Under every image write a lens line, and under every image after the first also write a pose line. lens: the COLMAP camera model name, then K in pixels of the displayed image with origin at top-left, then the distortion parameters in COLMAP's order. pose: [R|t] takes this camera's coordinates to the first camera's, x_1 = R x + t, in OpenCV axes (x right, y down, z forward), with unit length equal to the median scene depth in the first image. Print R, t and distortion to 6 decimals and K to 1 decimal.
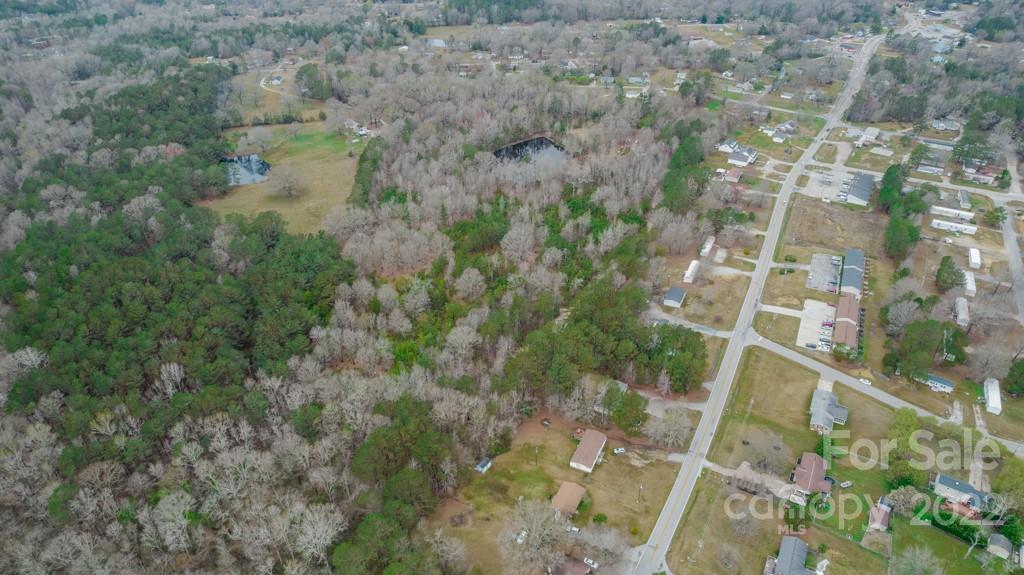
lens RADIAL K [[657.9, 0, 518.7], [0, 657.9, 281.9], [0, 0, 1]] dist [-0.080292, 0.076978]
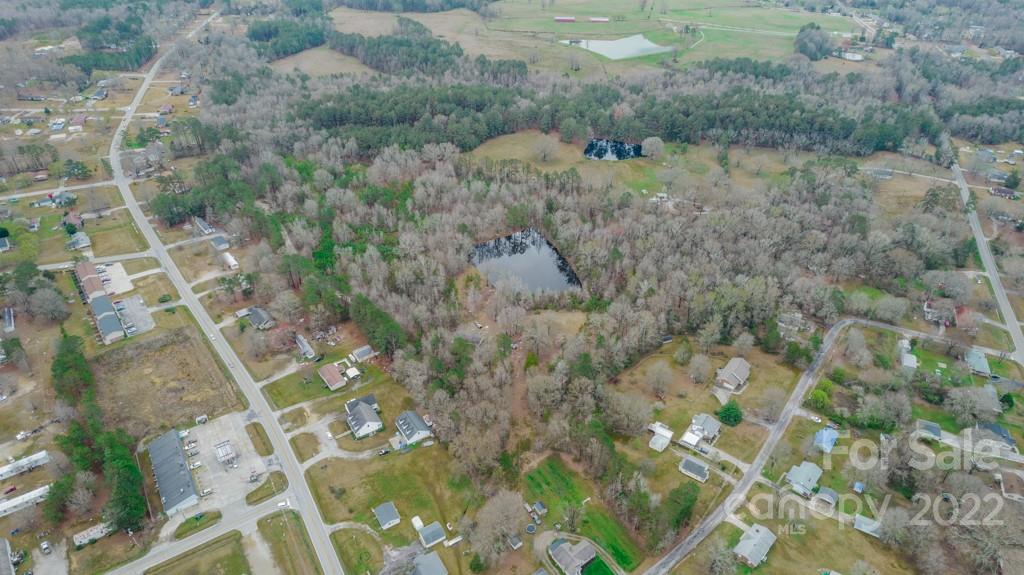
lens RADIAL K [[657.9, 0, 518.7], [0, 657.9, 281.9], [0, 0, 1]] dist [-0.080292, 0.076978]
pose [[-0.425805, 0.512909, -0.745395, 0.938734], [-0.490875, 0.561089, 0.666499, -1.042815], [0.760087, 0.649694, 0.012860, 1.386470]]
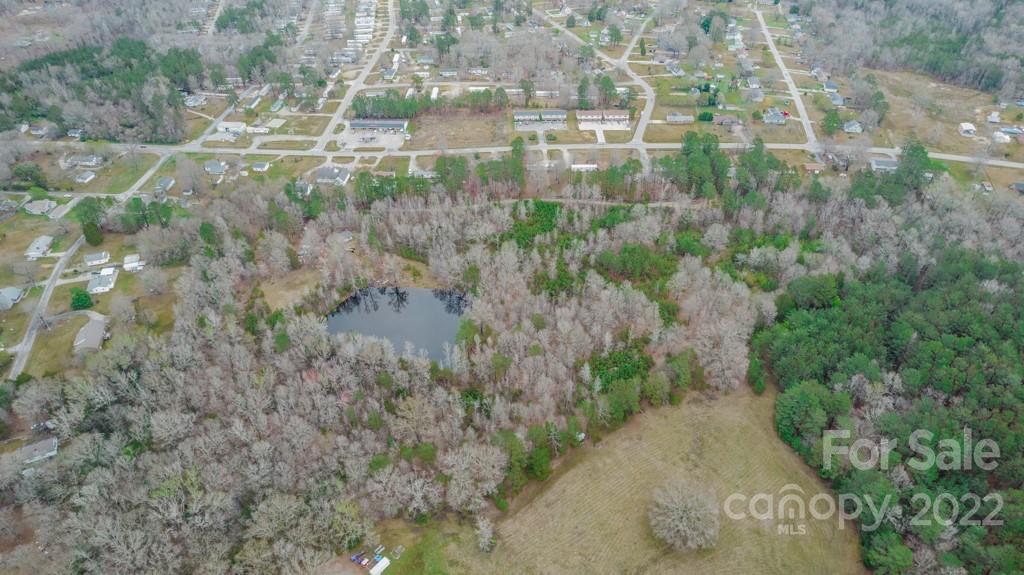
lens RADIAL K [[657.9, 0, 518.7], [0, 657.9, 281.9], [0, 0, 1]] dist [-0.080292, 0.076978]
pose [[-0.468749, -0.544850, 0.695279, -0.709874], [0.483697, 0.500292, 0.718154, -0.900770], [-0.739128, 0.672939, 0.029031, 1.187535]]
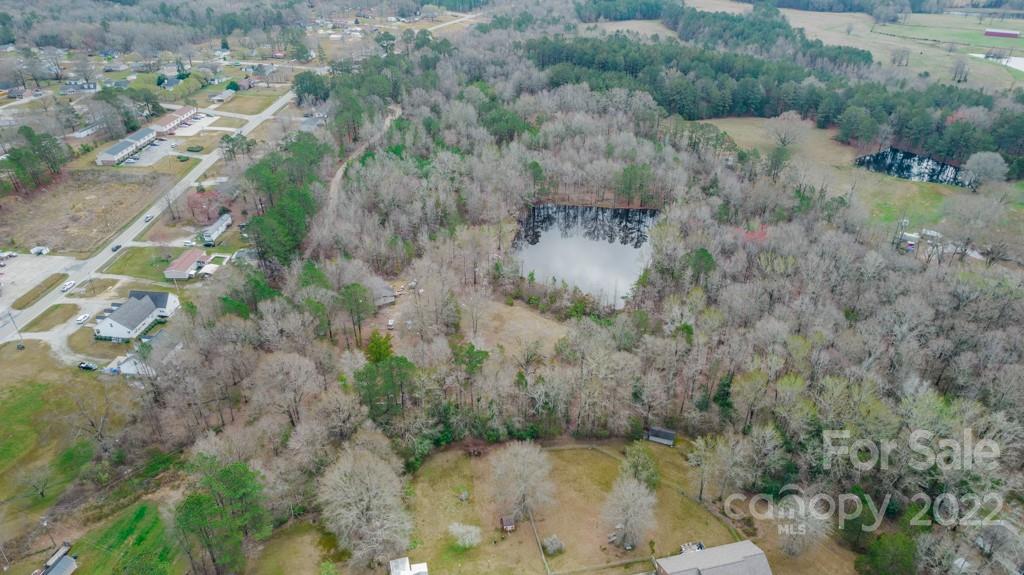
lens RADIAL K [[657.9, 0, 518.7], [0, 657.9, 281.9], [0, 0, 1]] dist [-0.080292, 0.076978]
pose [[-0.901614, 0.220346, -0.372210, 0.367316], [-0.232098, 0.479687, 0.846186, -0.846871], [0.364998, 0.849322, -0.381350, 1.679170]]
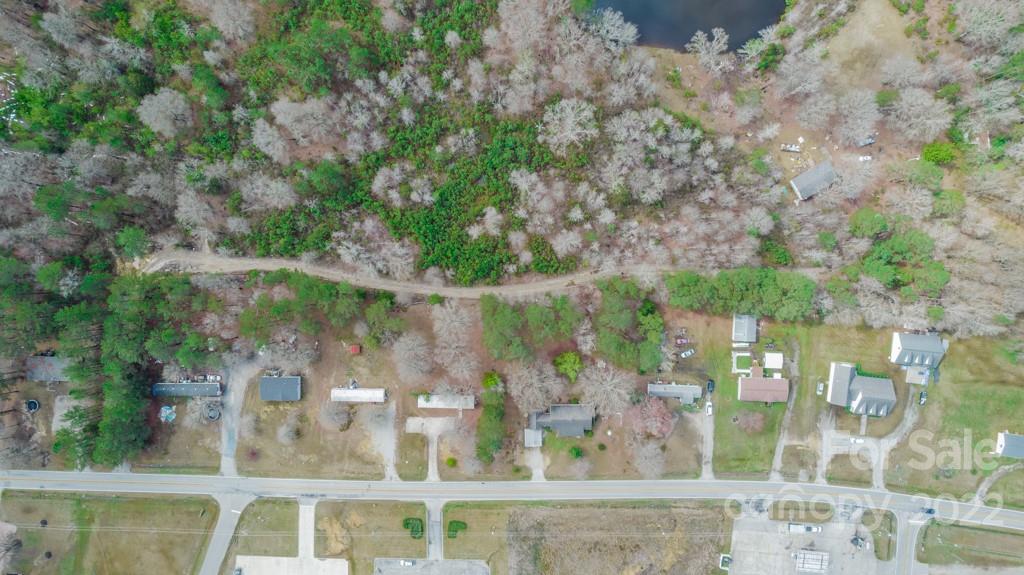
lens RADIAL K [[669.8, 0, 528.3], [0, 669.8, 288.7], [0, 0, 1]] dist [-0.075409, 0.069404]
pose [[0.425336, 0.904790, 0.021081, 0.221474], [-0.495917, 0.213516, 0.841711, -0.669261], [0.757070, -0.368465, 0.539517, 0.789223]]
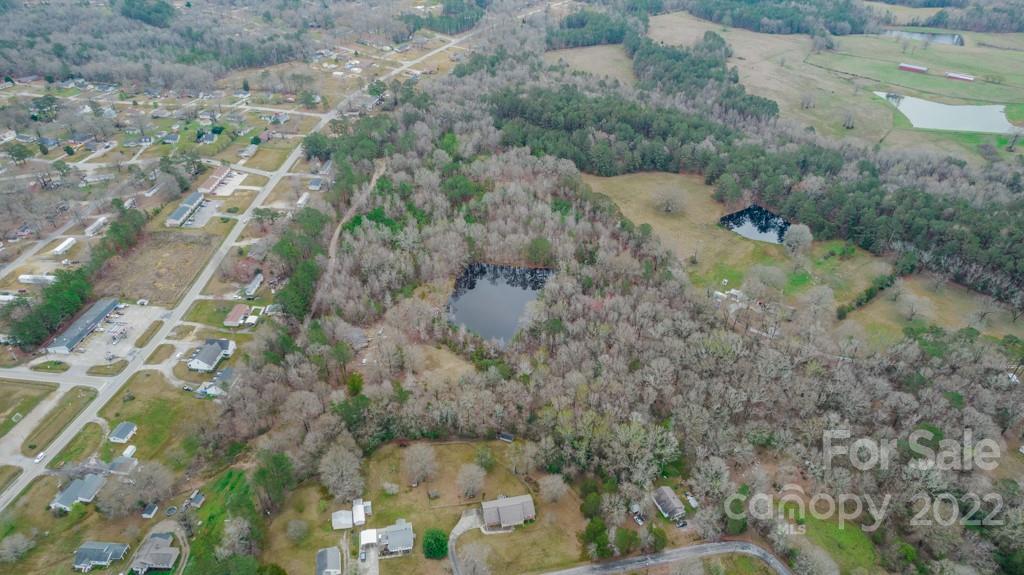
lens RADIAL K [[657.9, 0, 518.7], [0, 657.9, 281.9], [0, 0, 1]] dist [-0.080292, 0.076978]
pose [[-0.910033, 0.235628, -0.341056, 0.354802], [-0.222859, 0.415639, 0.881804, -1.260442], [0.349534, 0.878478, -0.325733, 1.737279]]
